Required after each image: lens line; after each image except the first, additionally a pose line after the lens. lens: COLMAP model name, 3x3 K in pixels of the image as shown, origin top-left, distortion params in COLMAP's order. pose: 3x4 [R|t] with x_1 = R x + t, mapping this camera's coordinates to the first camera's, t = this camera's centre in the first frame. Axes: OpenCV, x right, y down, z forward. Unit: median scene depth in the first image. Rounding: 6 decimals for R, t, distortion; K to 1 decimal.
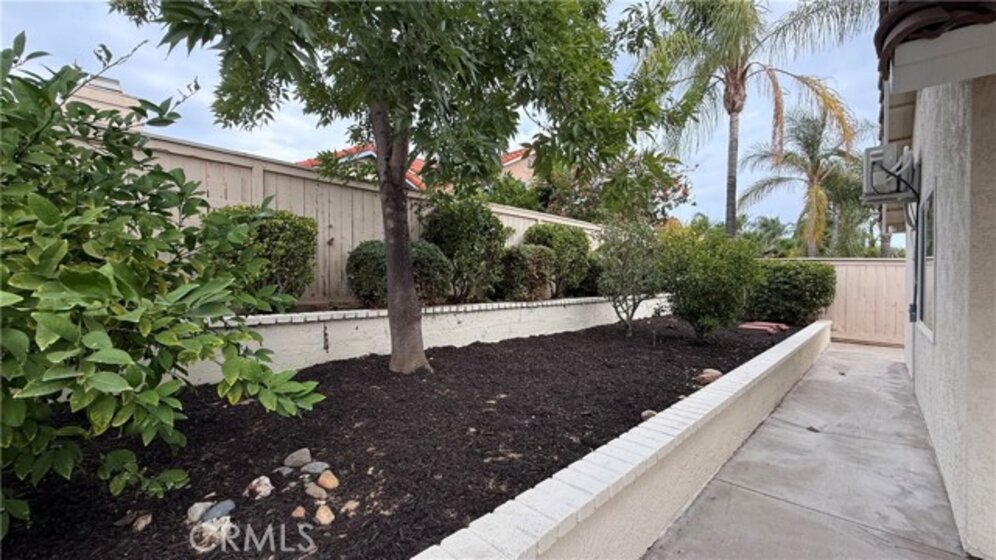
lens RADIAL K [[390.9, 0, 495.4], [0, 390.9, 279.4], [0, 0, 1]] dist [-0.000471, -0.000194]
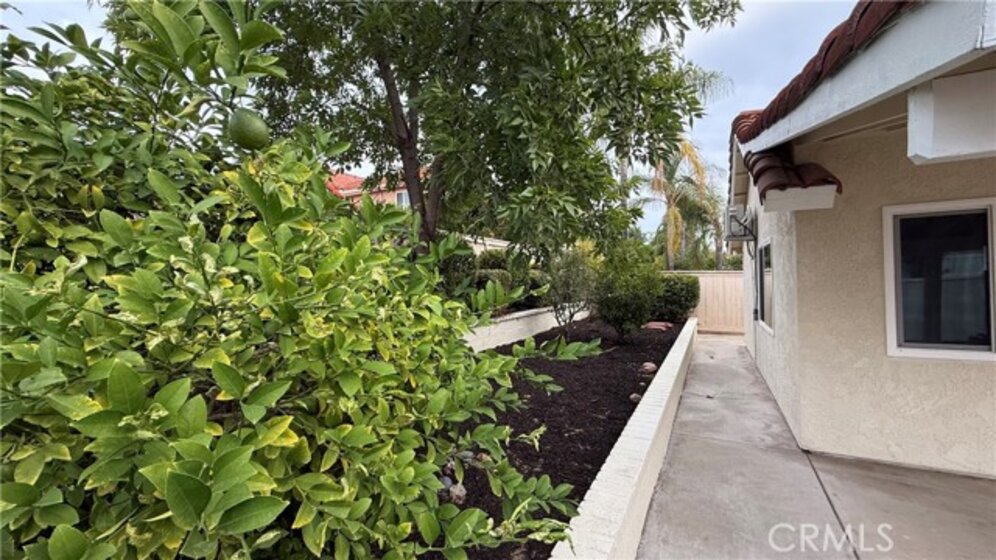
lens RADIAL K [[390.9, 0, 495.4], [0, 390.9, 279.4], [0, 0, 1]] dist [-0.000471, -0.000194]
pose [[0.962136, -0.026593, 0.271270, -0.309498], [0.029936, 0.999518, -0.008192, -0.067389], [-0.270921, 0.016003, 0.962468, -0.190867]]
